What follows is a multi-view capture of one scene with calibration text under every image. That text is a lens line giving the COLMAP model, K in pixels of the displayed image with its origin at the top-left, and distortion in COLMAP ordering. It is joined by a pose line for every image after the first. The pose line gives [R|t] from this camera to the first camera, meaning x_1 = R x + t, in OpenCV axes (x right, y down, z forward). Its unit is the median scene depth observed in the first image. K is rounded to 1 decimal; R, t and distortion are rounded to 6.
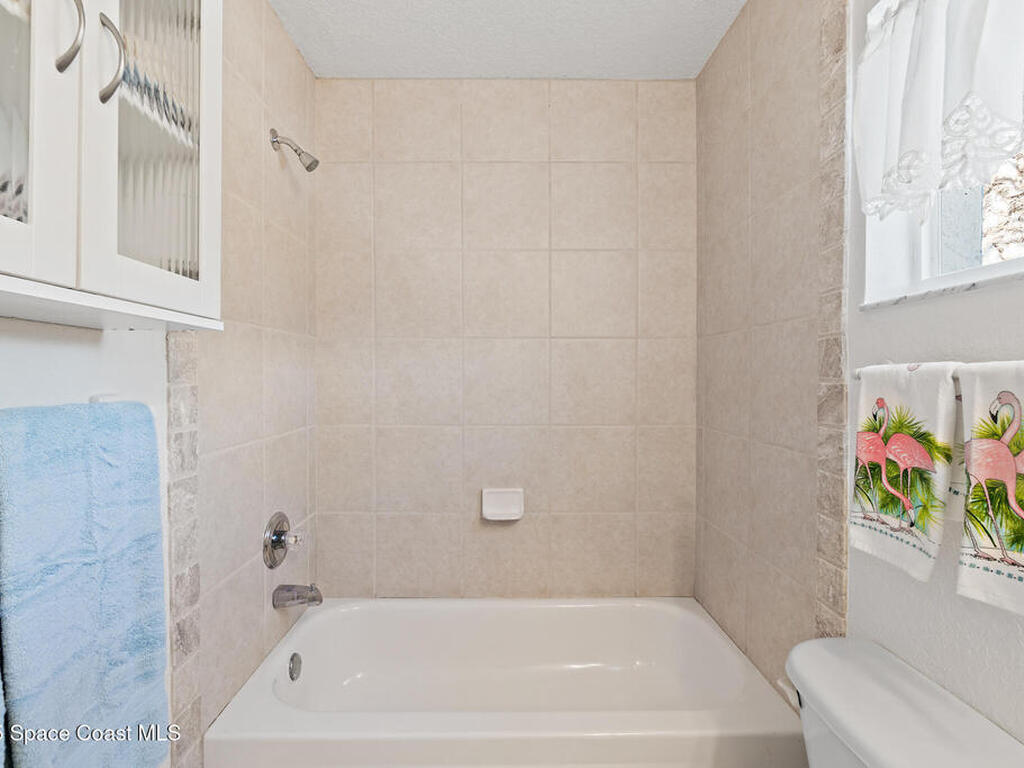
lens RADIAL K [[494.0, 0, 509.4], [0, 494.0, 382.4], [0, 0, 1]] dist [-0.001916, 0.000171]
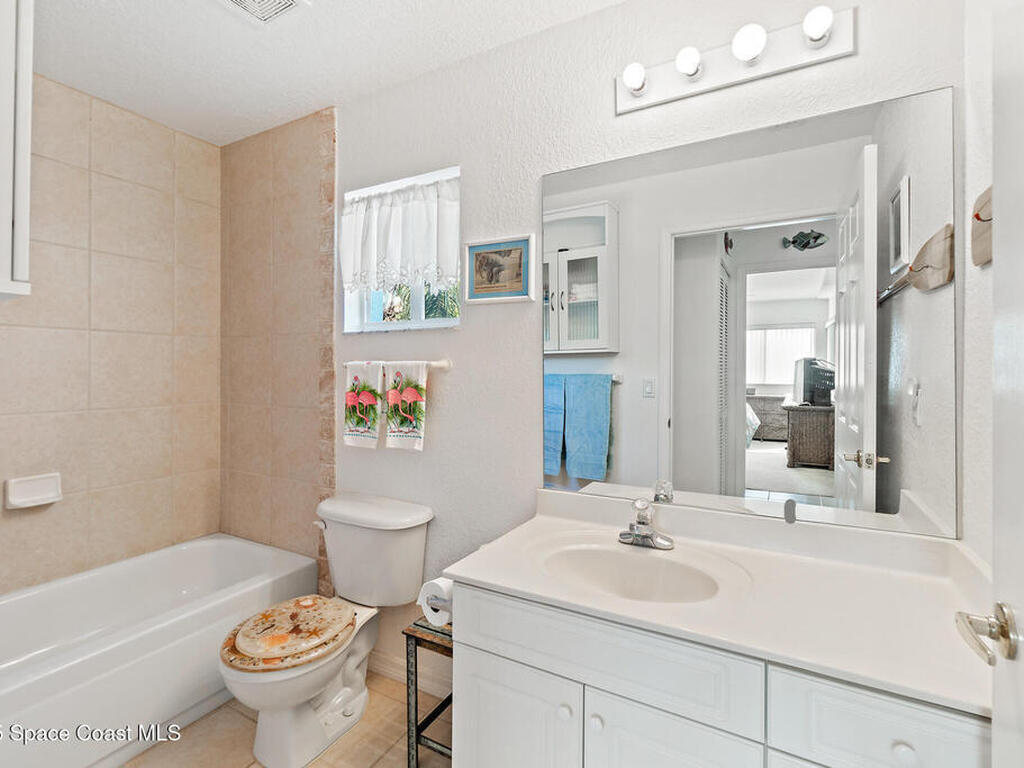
lens RADIAL K [[494.0, 0, 509.4], [0, 494.0, 382.4], [0, 0, 1]] dist [-0.001916, 0.000171]
pose [[0.474601, -0.019752, 0.879979, -0.711159], [0.005890, 0.999797, 0.019264, 0.016427], [-0.880181, -0.003960, 0.474621, -0.543812]]
